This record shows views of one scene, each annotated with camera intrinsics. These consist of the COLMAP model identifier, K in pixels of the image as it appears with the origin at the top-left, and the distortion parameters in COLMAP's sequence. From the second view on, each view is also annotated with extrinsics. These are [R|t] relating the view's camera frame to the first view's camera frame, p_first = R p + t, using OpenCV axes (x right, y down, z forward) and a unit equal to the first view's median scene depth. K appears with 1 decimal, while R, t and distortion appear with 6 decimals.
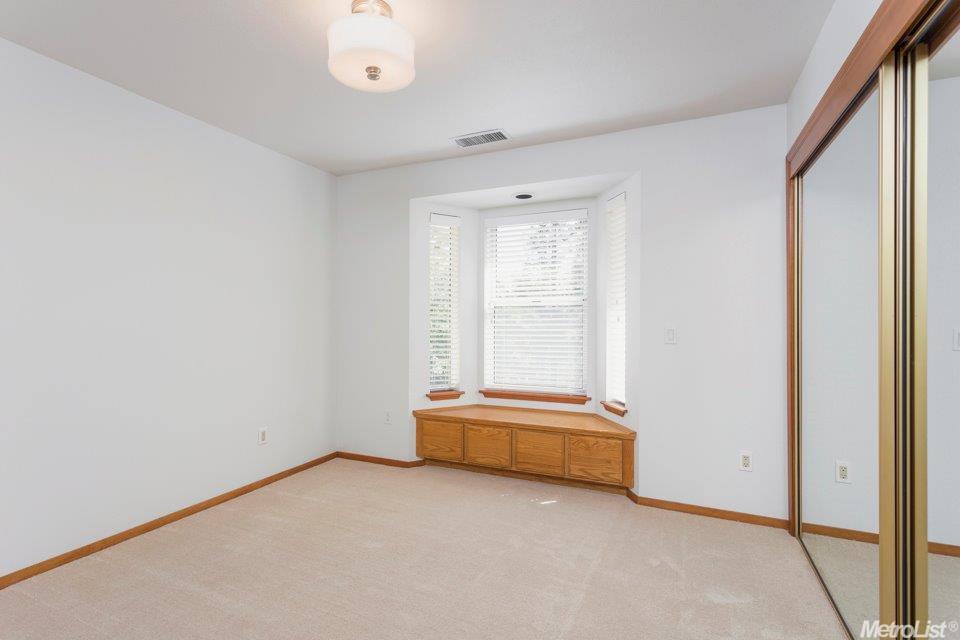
lens RADIAL K [[461.8, 0, 484.6], [0, 461.8, 320.1], [0, 0, 1]] dist [0.002719, 0.000661]
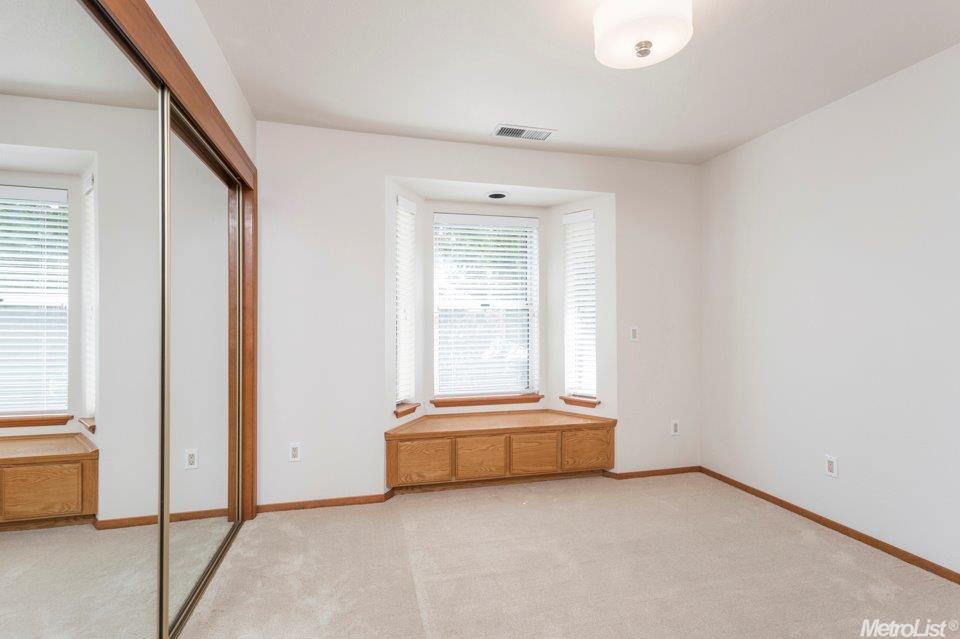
lens RADIAL K [[461.8, 0, 481.6], [0, 461.8, 318.7], [0, 0, 1]] dist [0.002719, 0.000661]
pose [[0.786491, 0.004923, 0.617582, -0.530886], [0.007924, 0.999805, -0.018060, 0.010470], [-0.617550, 0.019098, 0.786299, 0.243852]]
